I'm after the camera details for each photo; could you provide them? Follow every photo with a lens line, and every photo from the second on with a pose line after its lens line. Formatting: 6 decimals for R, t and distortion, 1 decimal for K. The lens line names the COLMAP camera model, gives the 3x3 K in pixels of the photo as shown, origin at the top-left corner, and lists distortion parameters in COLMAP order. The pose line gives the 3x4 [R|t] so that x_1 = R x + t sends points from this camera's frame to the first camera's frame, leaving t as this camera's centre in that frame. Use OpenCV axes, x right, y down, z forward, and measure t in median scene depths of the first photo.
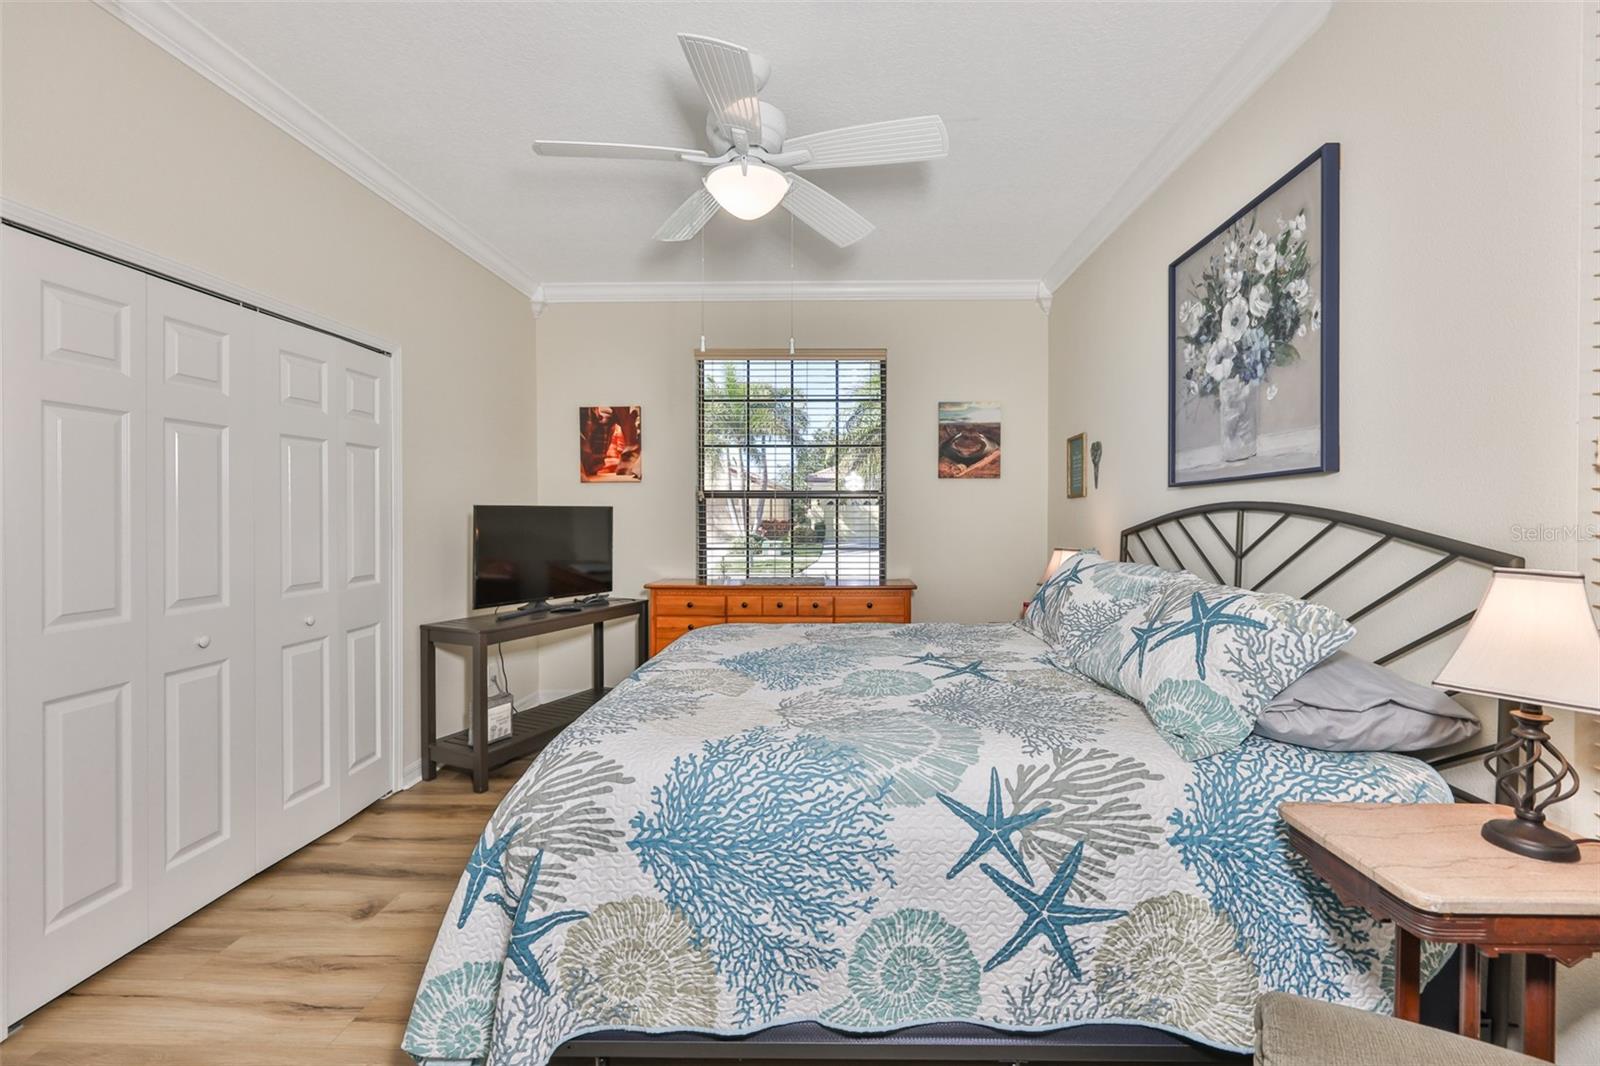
lens RADIAL K [[677.6, 0, 799.0], [0, 677.6, 526.5], [0, 0, 1]] dist [-0.001181, 0.000051]
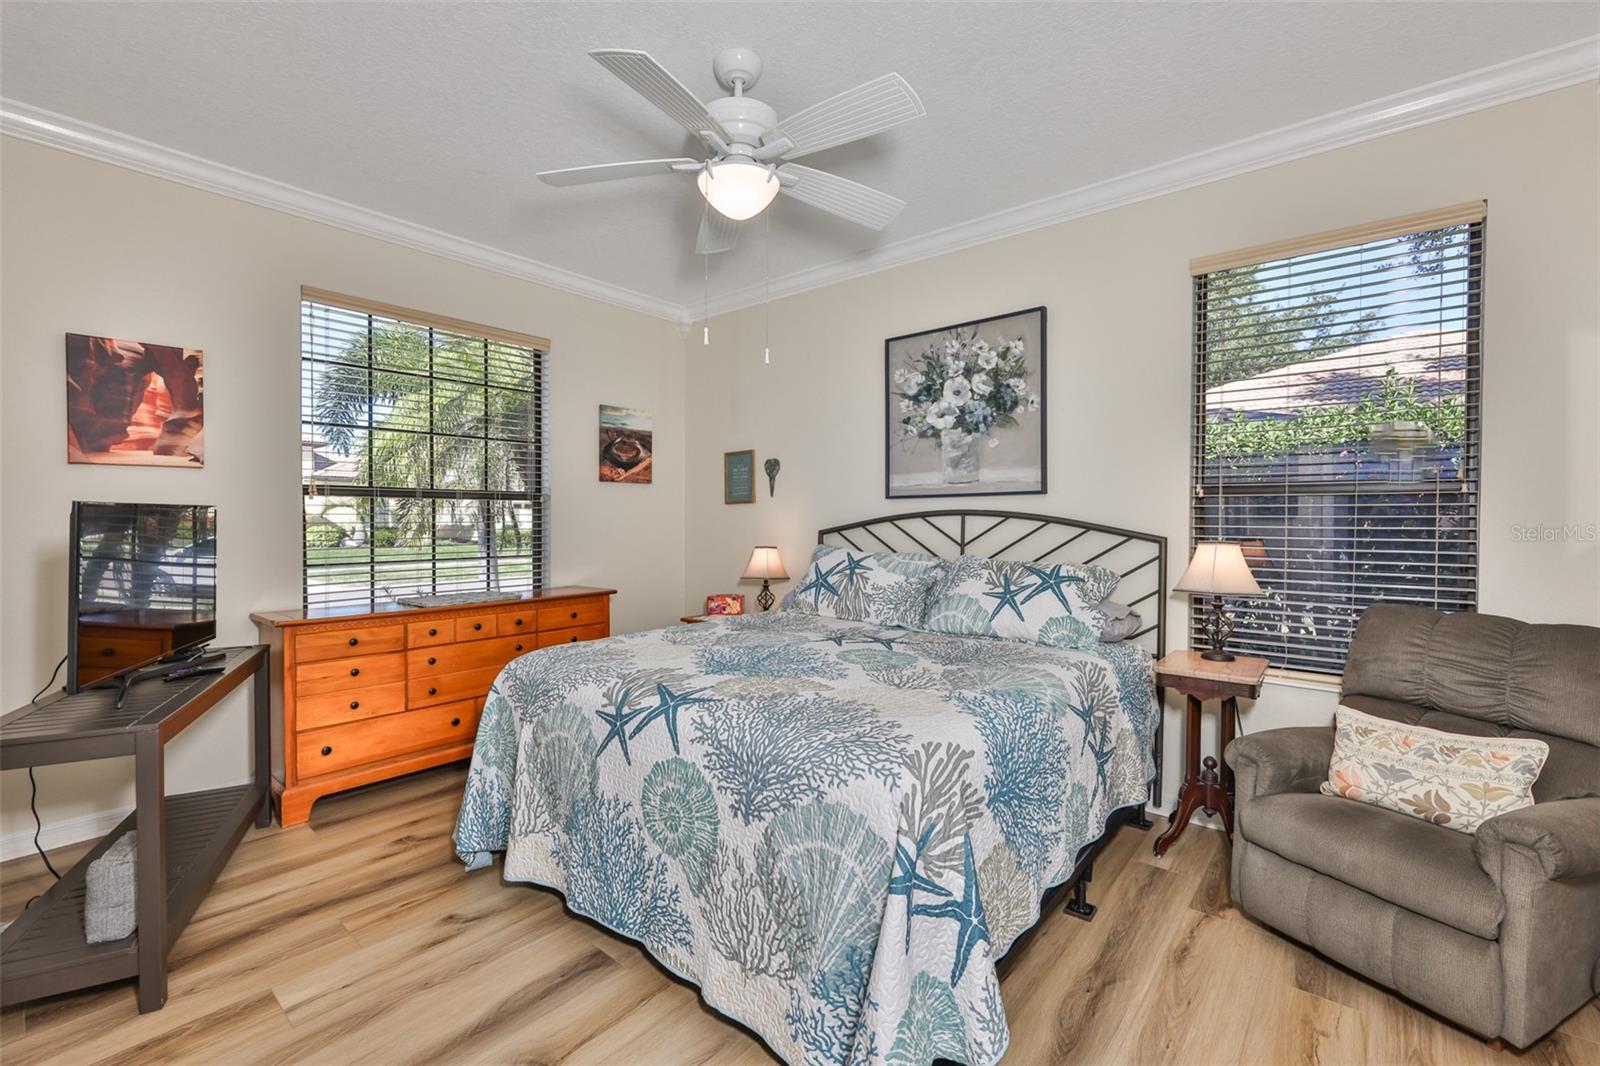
lens RADIAL K [[677.6, 0, 794.3], [0, 677.6, 538.0], [0, 0, 1]] dist [-0.001181, 0.000051]
pose [[0.627275, -0.023545, 0.778442, -0.681691], [0.014184, 0.999723, 0.018807, -0.005397], [-0.778669, -0.000756, 0.627435, 0.273562]]
